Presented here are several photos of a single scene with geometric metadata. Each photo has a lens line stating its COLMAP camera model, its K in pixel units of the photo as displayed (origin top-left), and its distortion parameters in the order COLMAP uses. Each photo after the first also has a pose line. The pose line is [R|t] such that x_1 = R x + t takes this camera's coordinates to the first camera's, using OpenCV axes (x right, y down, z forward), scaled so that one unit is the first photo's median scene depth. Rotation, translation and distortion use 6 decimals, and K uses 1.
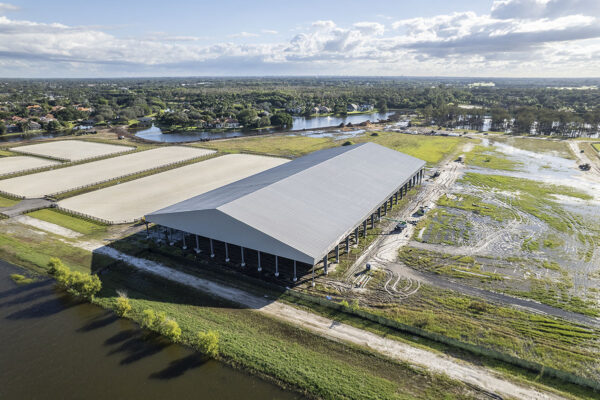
lens RADIAL K [[386.9, 0, 300.0], [0, 386.9, 200.0], [0, 0, 1]] dist [-0.079668, 0.069861]
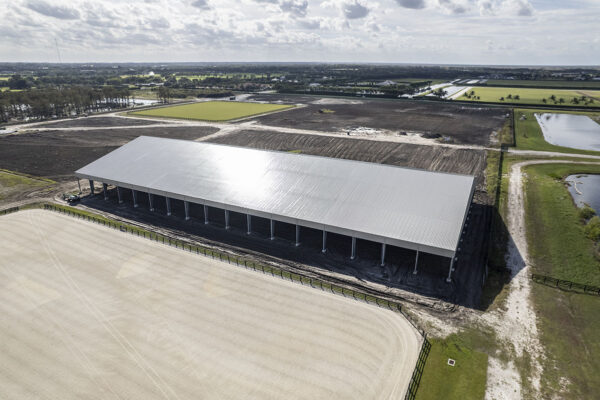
lens RADIAL K [[386.9, 0, 300.0], [0, 386.9, 200.0], [0, 0, 1]] dist [-0.079668, 0.069861]
pose [[-0.030130, -0.338613, 0.940443, -0.957296], [0.307554, 0.892084, 0.331054, -0.321769], [-0.951053, 0.299212, 0.077263, 1.149744]]
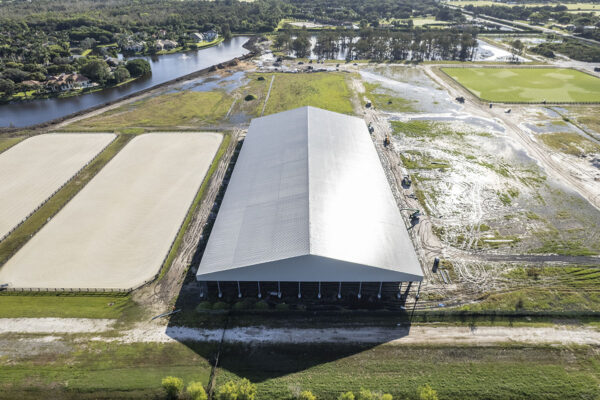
lens RADIAL K [[386.9, 0, 300.0], [0, 386.9, 200.0], [0, 0, 1]] dist [-0.079668, 0.069861]
pose [[0.876508, -0.249073, 0.411943, -0.505172], [0.151271, 0.954902, 0.255497, -0.294122], [-0.457003, -0.161630, 0.874657, 0.179935]]
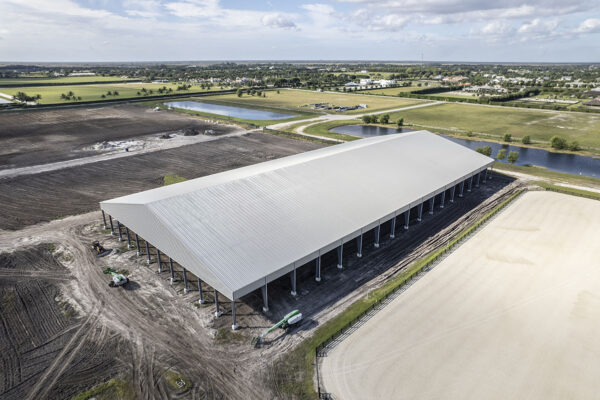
lens RADIAL K [[386.9, 0, 300.0], [0, 386.9, 200.0], [0, 0, 1]] dist [-0.079668, 0.069861]
pose [[-0.967173, -0.086271, 0.239026, -0.104694], [0.080493, 0.788170, 0.610172, -0.641107], [-0.241033, 0.609382, -0.755352, 2.109335]]
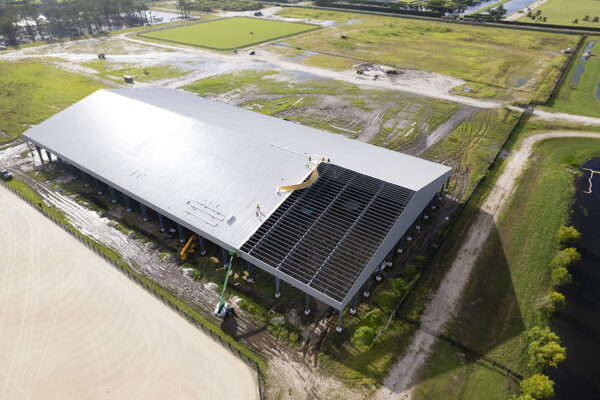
lens RADIAL K [[386.9, 0, 300.0], [0, 386.9, 200.0], [0, 0, 1]] dist [-0.079668, 0.069861]
pose [[0.116642, -0.542554, 0.831884, -0.774228], [0.306645, 0.816351, 0.489427, -0.357976], [-0.944650, 0.198005, 0.261592, 0.866915]]
